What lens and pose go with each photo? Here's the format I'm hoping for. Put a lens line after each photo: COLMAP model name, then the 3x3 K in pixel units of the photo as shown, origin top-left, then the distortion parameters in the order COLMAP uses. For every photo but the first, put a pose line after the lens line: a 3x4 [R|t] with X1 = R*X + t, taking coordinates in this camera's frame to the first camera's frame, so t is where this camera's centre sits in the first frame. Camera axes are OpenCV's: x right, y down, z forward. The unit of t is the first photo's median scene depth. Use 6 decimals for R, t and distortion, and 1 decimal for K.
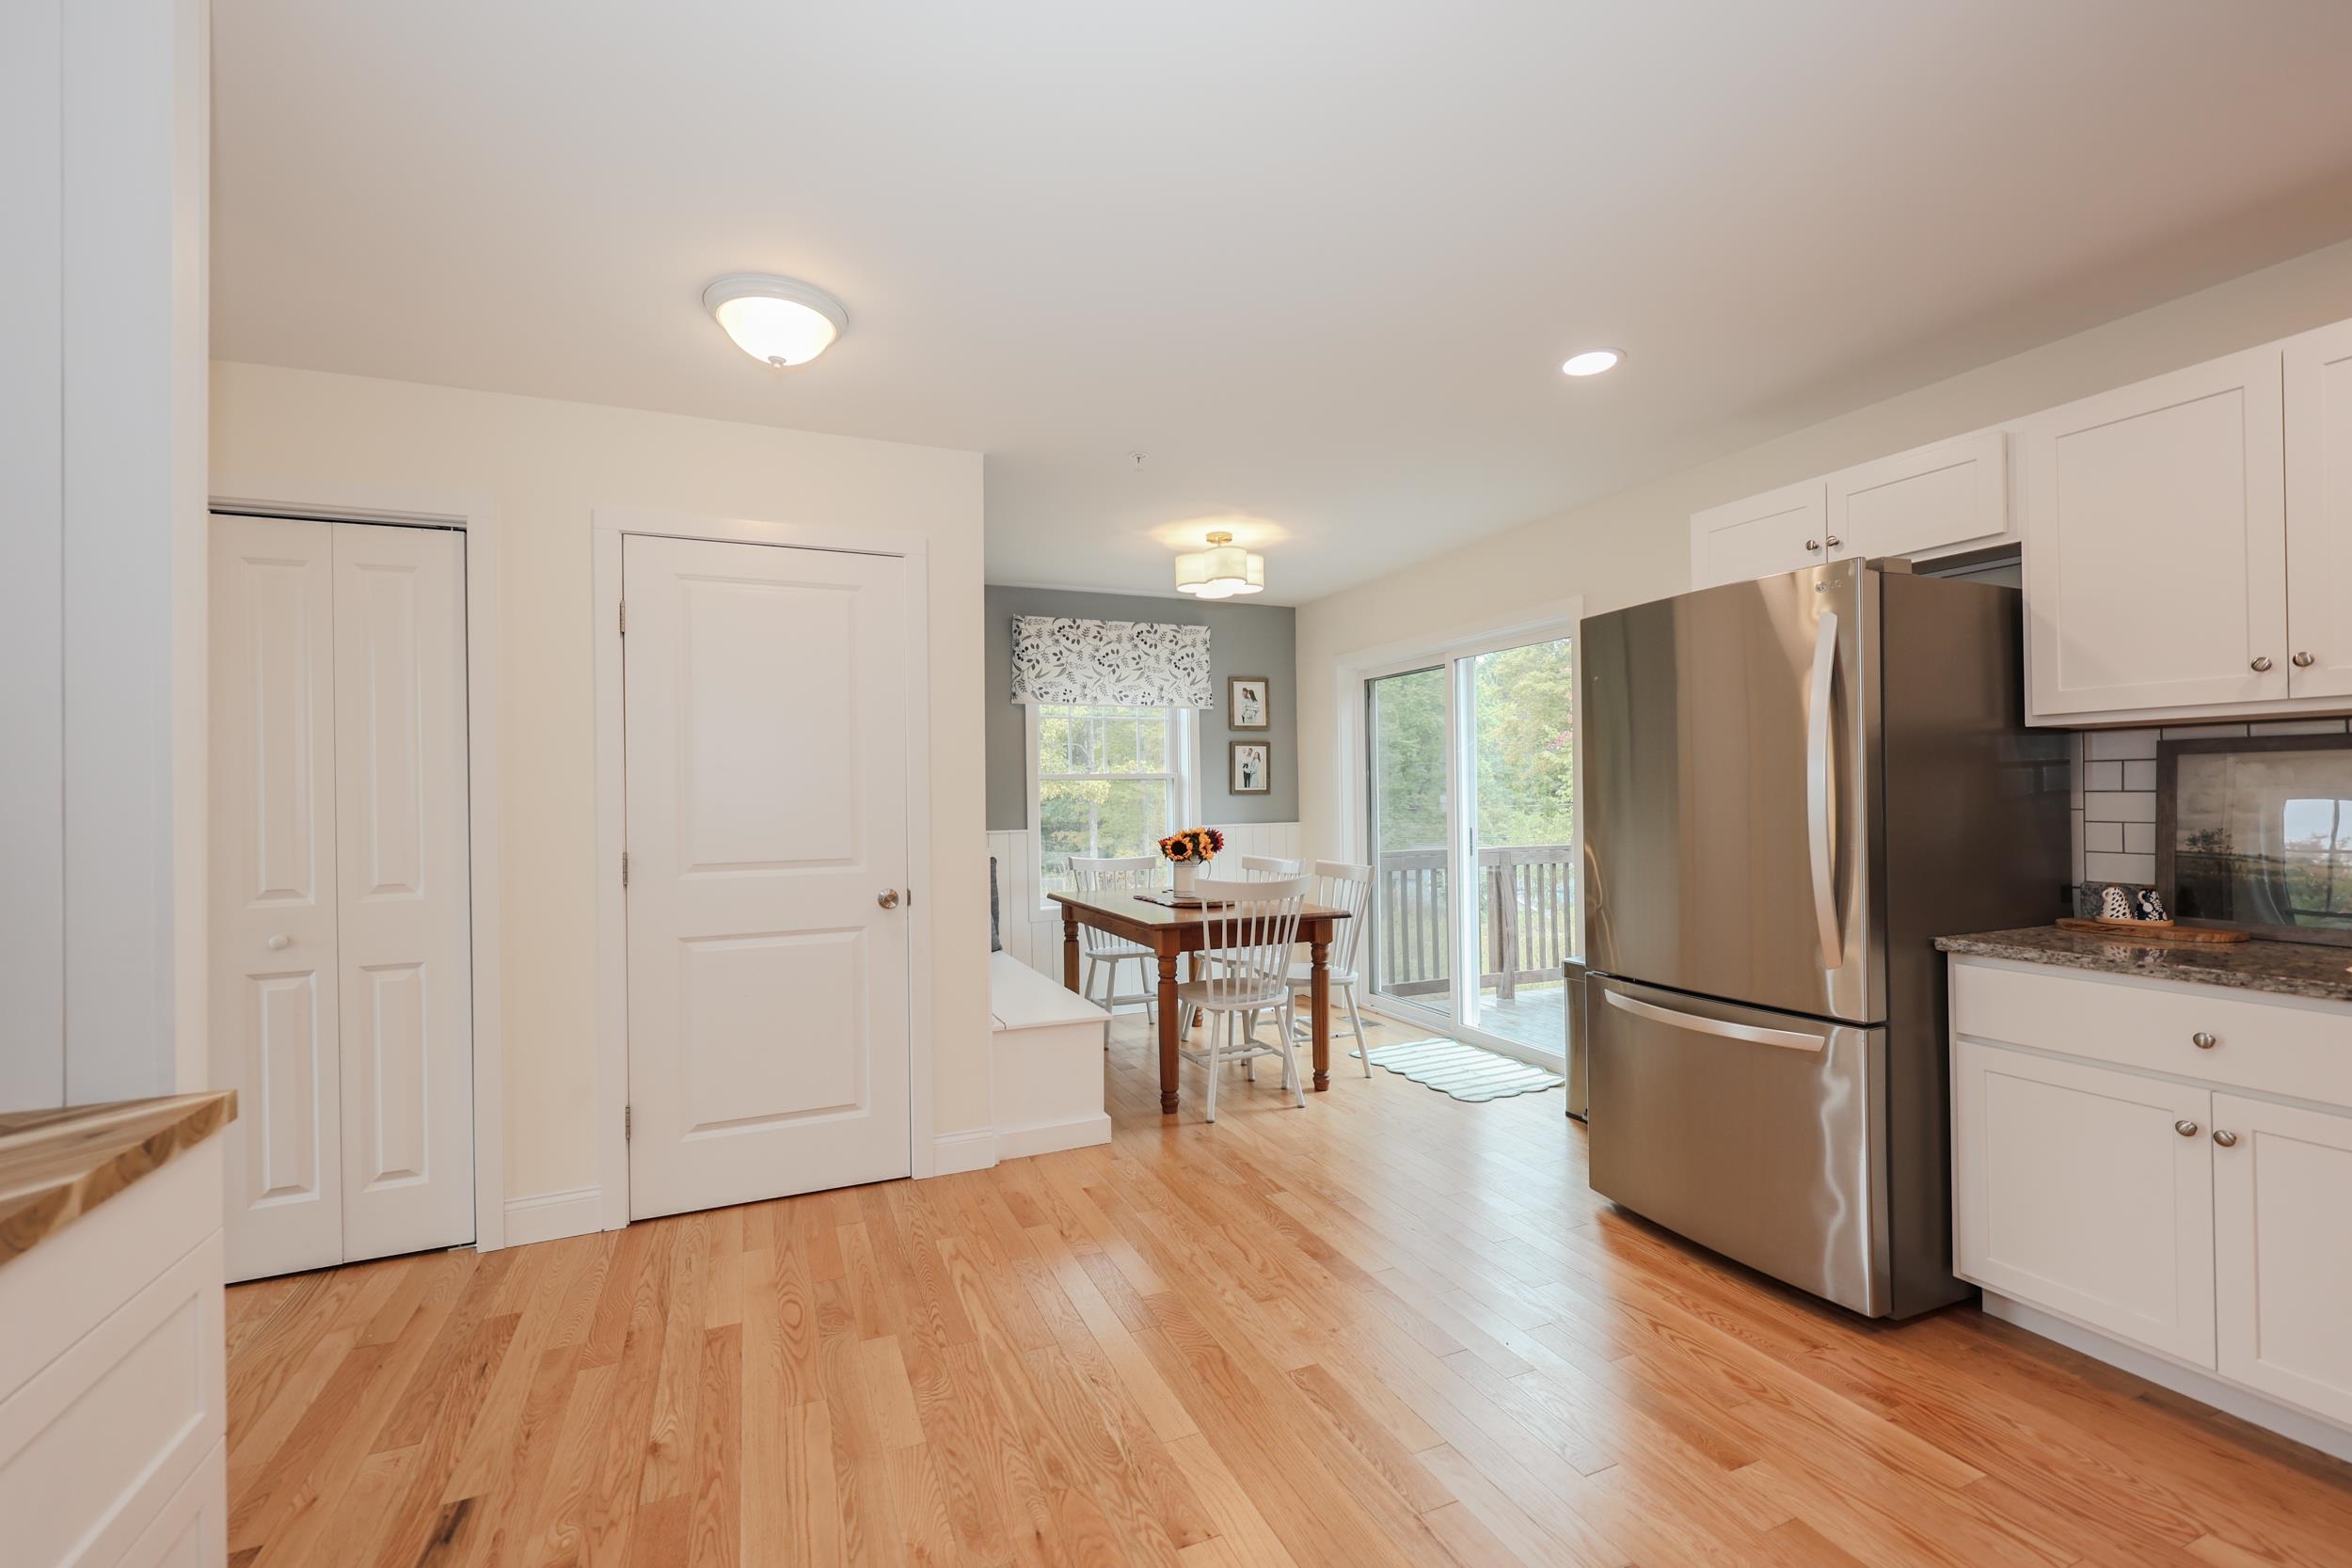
lens RADIAL K [[962.5, 0, 1189.5], [0, 962.5, 788.7], [0, 0, 1]] dist [0.005473, -0.002383]
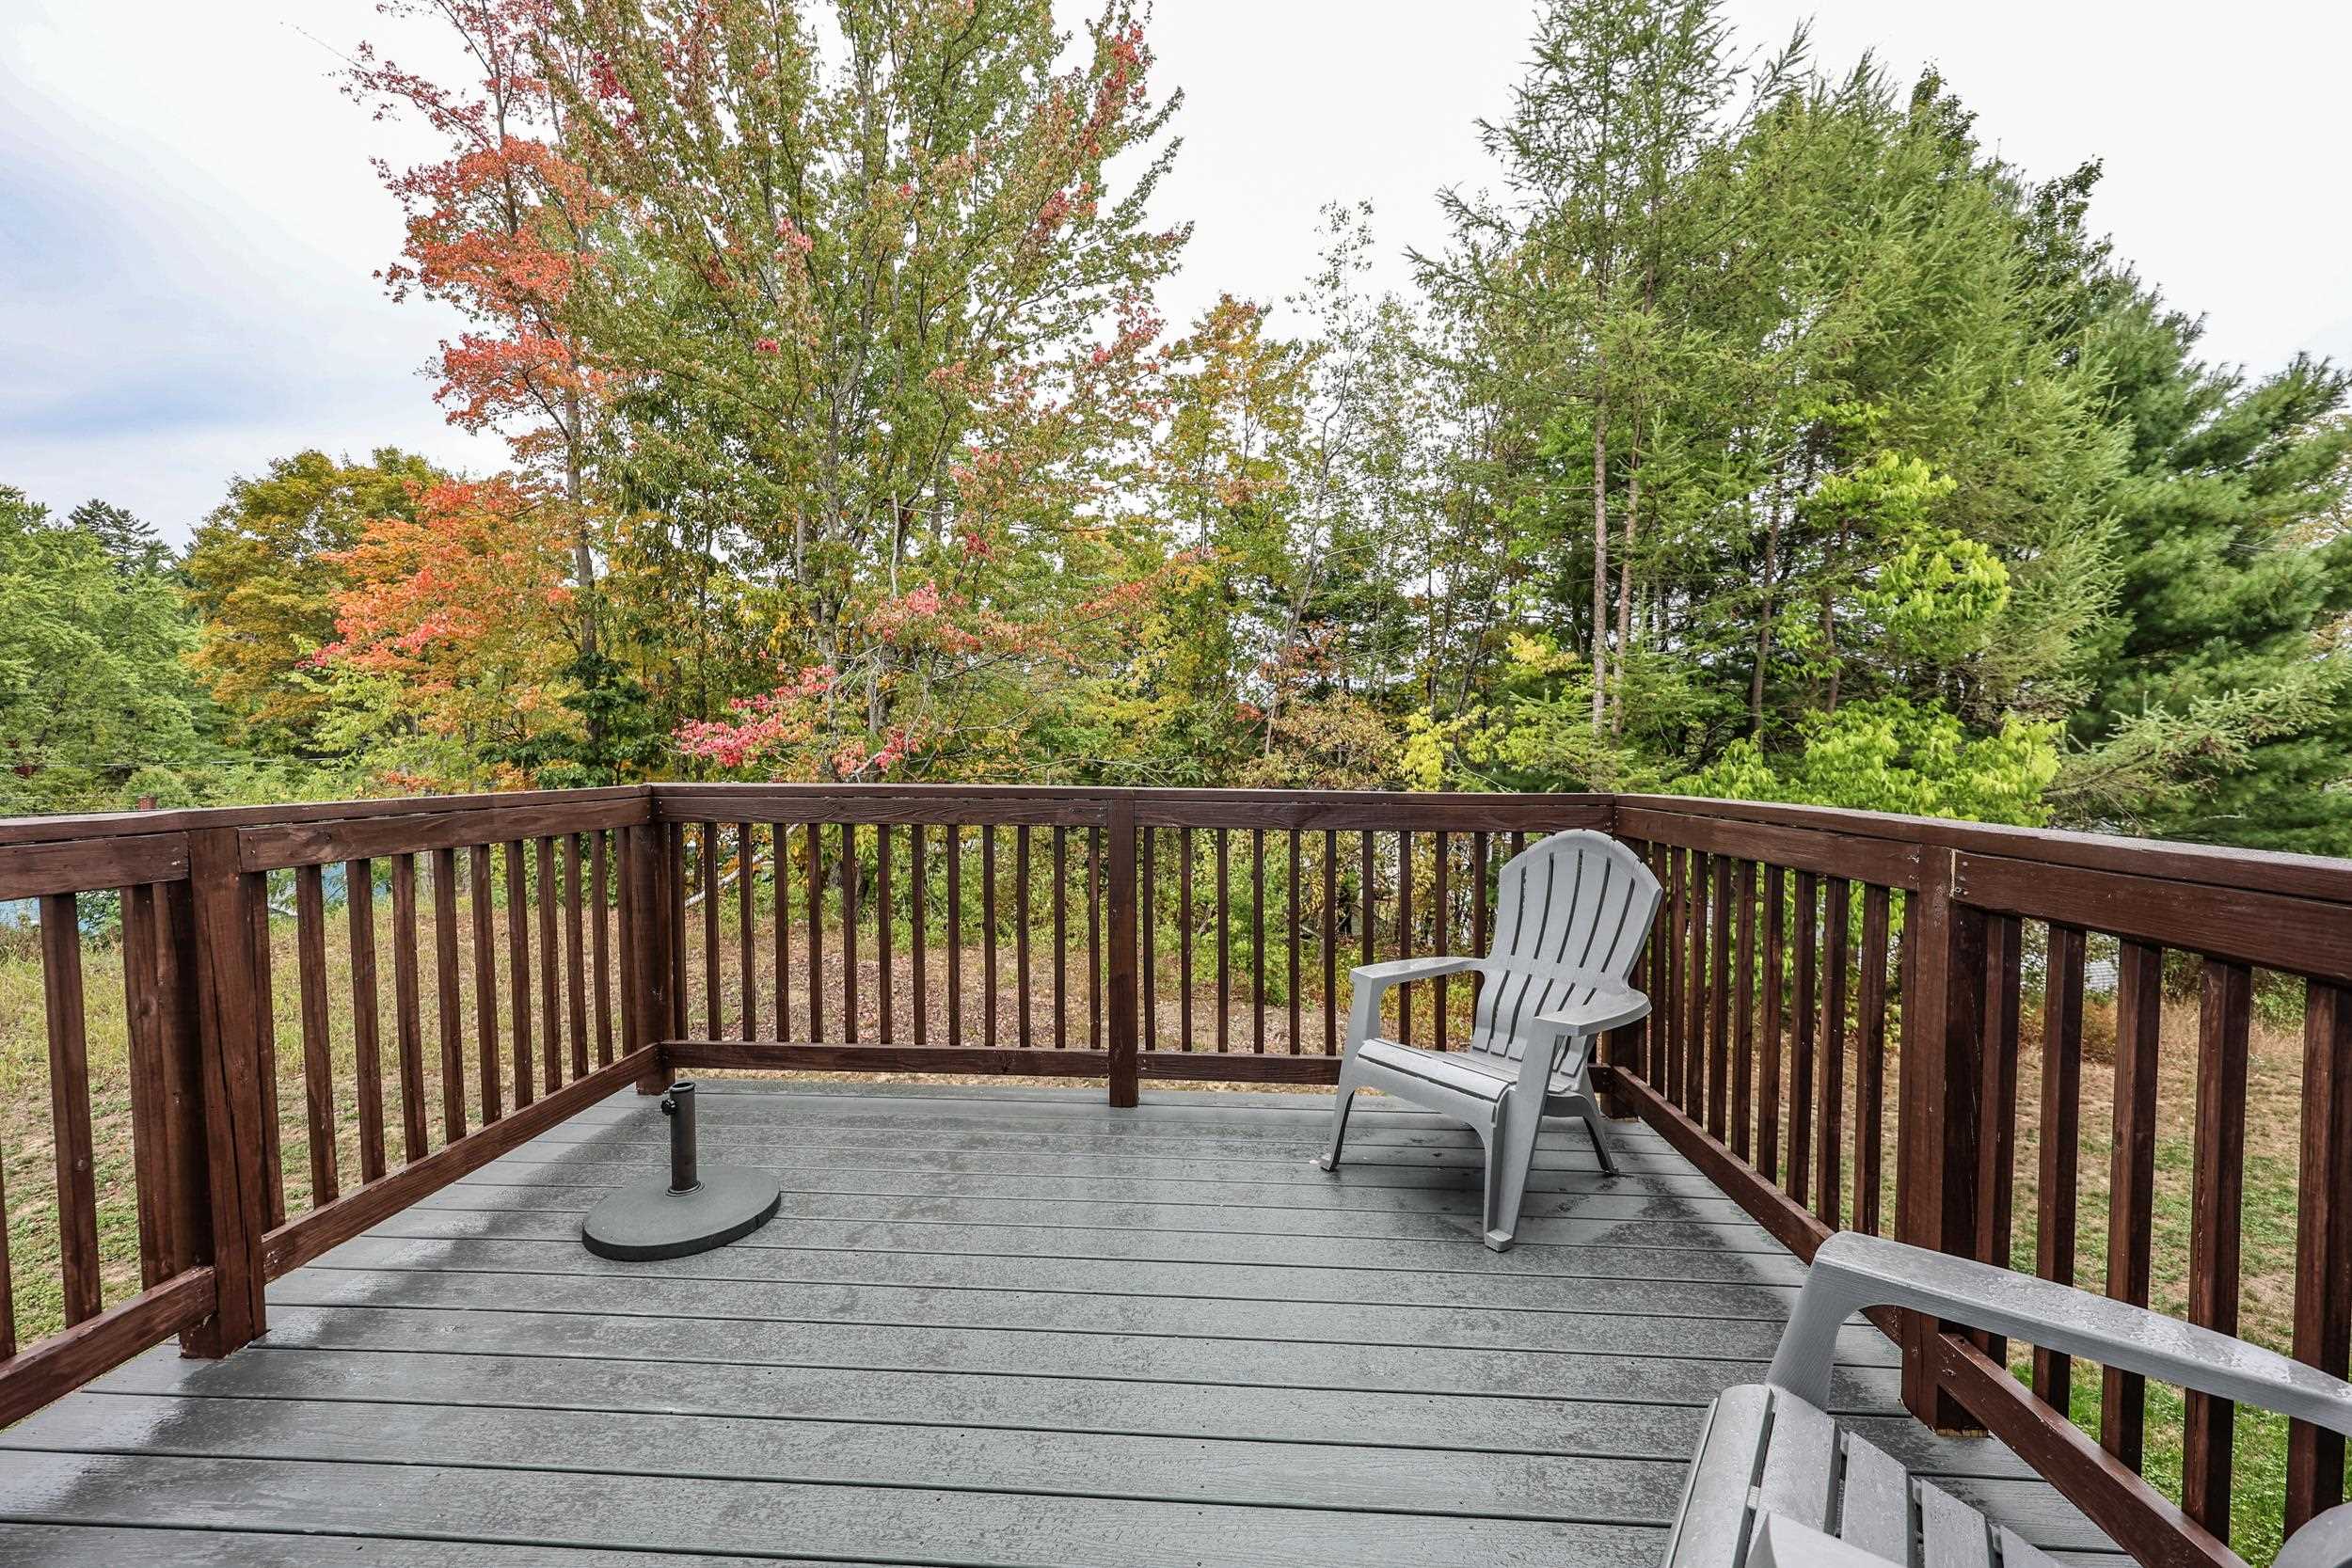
lens RADIAL K [[962.5, 0, 1155.3], [0, 962.5, 791.5], [0, 0, 1]] dist [0.005473, -0.002383]
pose [[0.463376, -0.027861, 0.885724, 0.256935], [-0.010872, 0.999252, 0.037120, 0.052284], [-0.886095, -0.026830, 0.462726, 0.781471]]
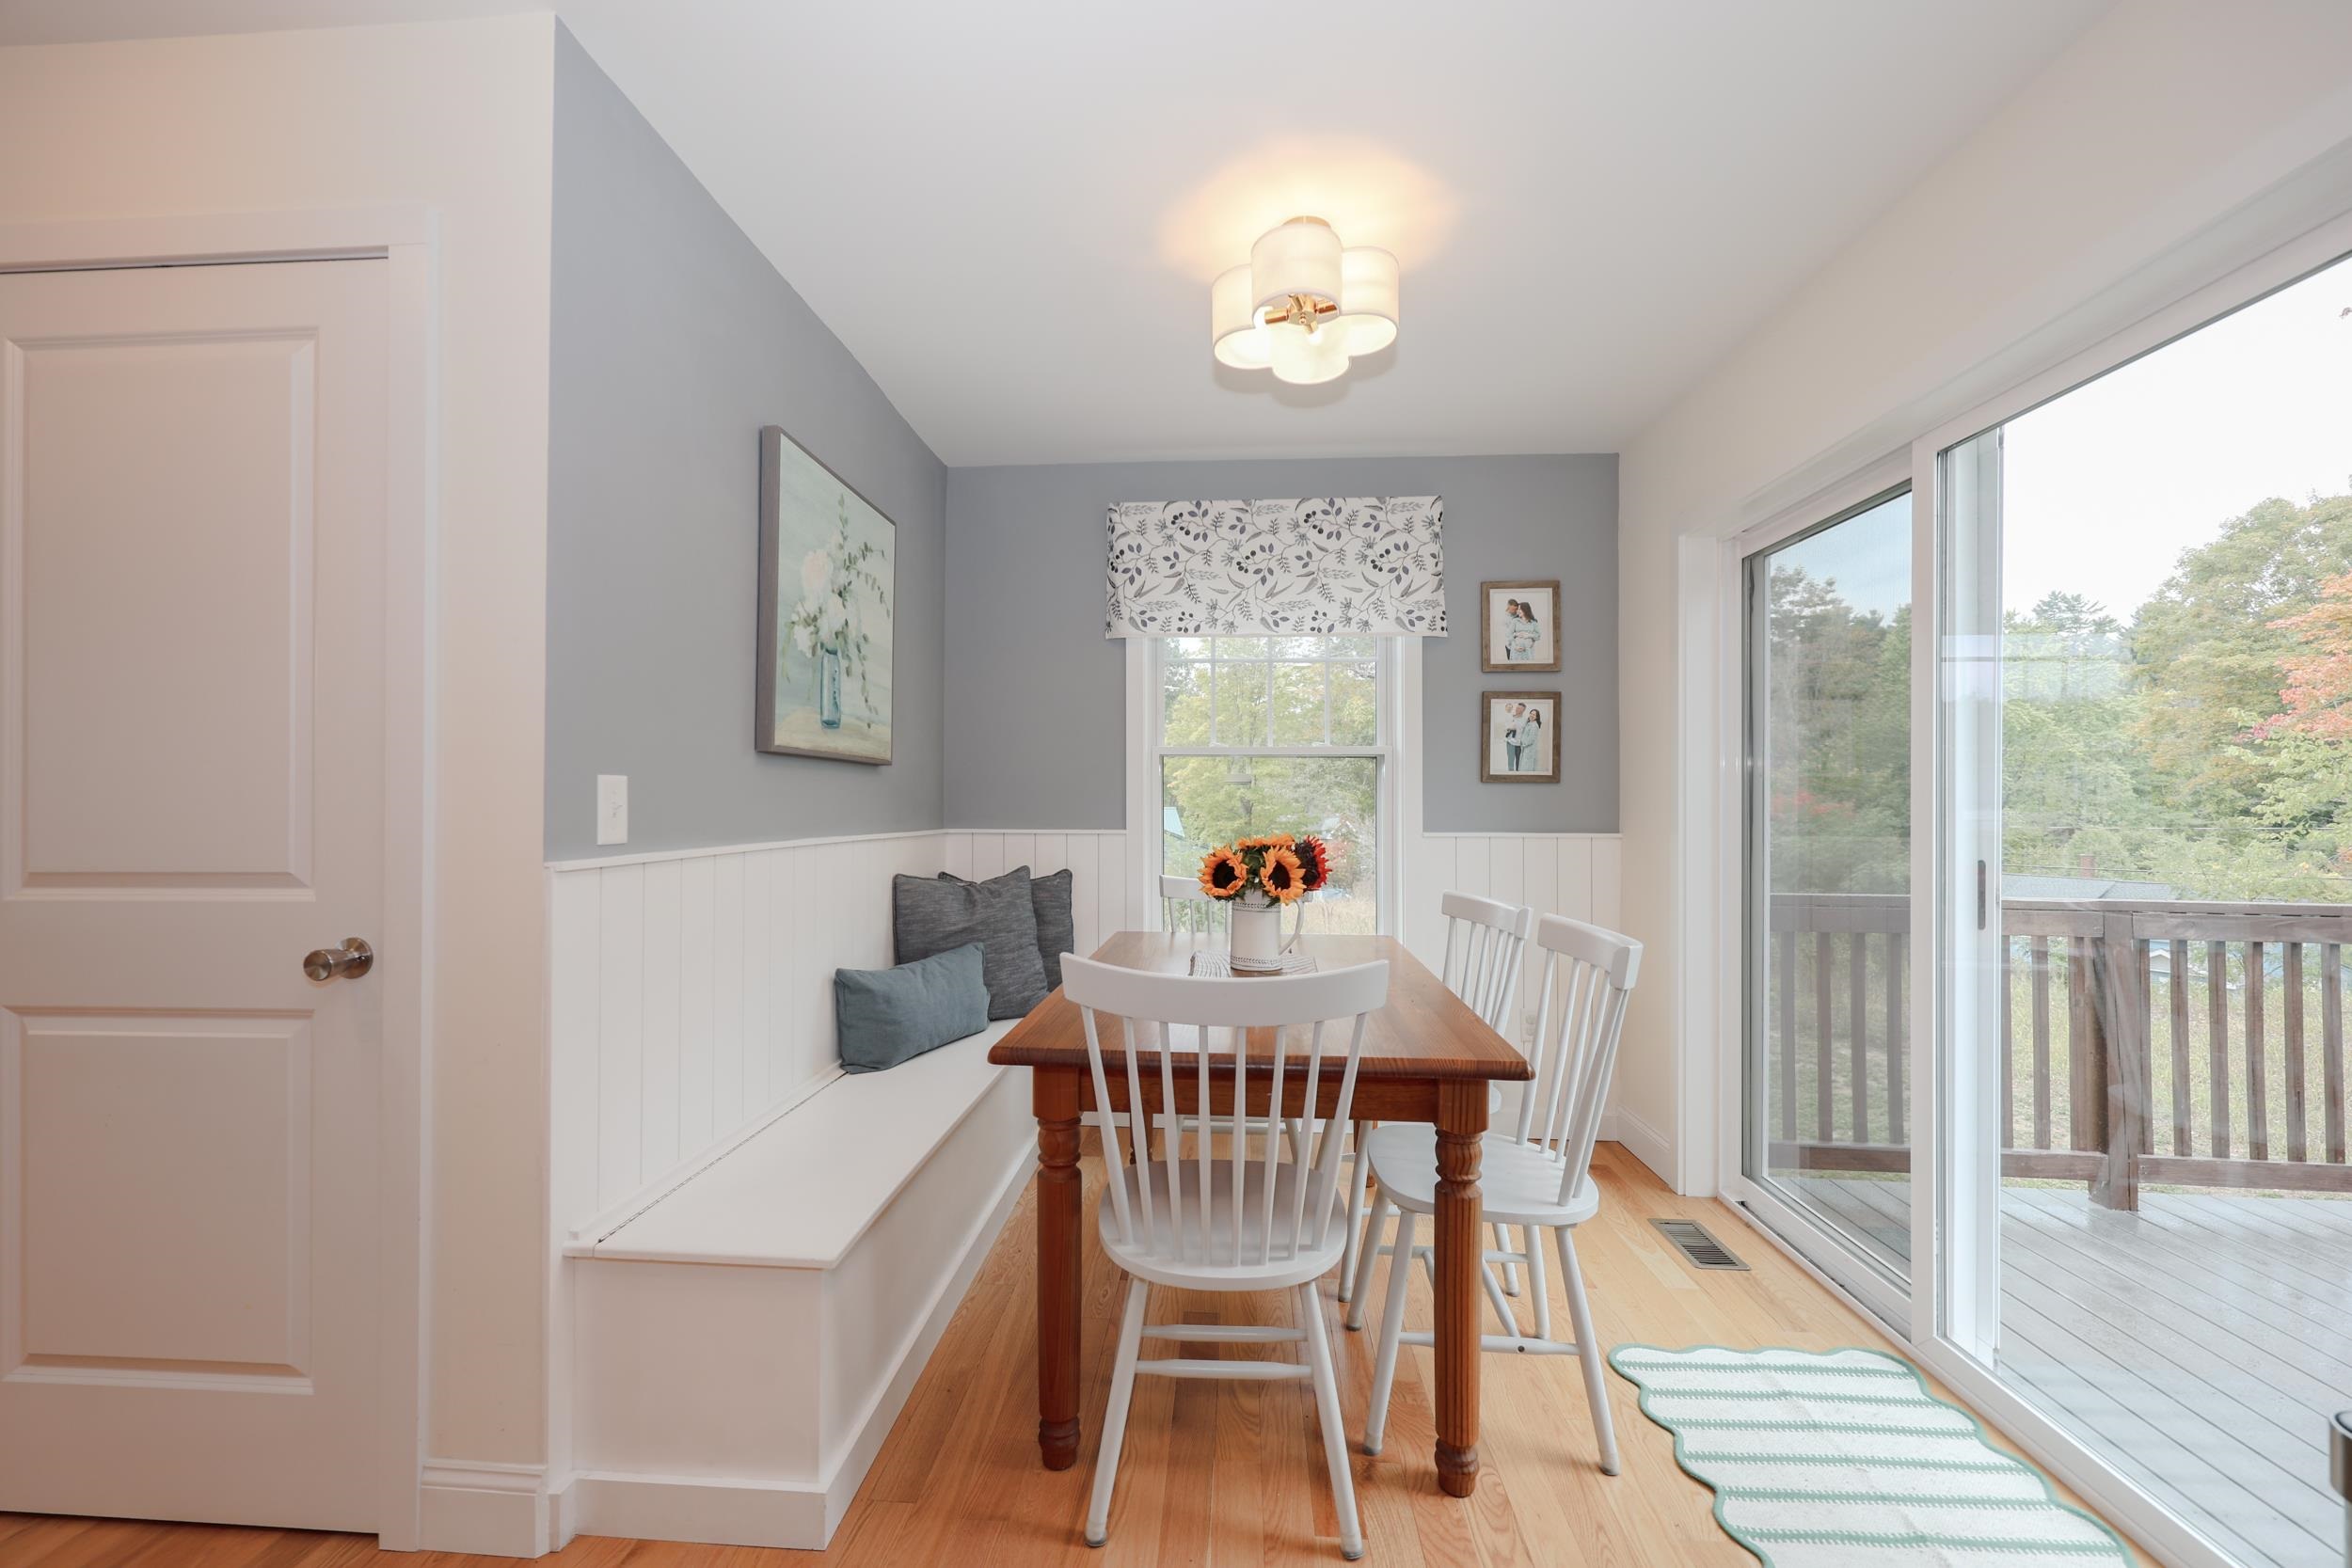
lens RADIAL K [[962.5, 0, 1167.2], [0, 962.5, 793.7], [0, 0, 1]] dist [0.005473, -0.002383]
pose [[0.887178, 0.013909, -0.461219, 0.151347], [-0.014190, 0.999895, 0.002858, 0.014465], [0.461210, 0.004009, 0.887282, 0.414202]]
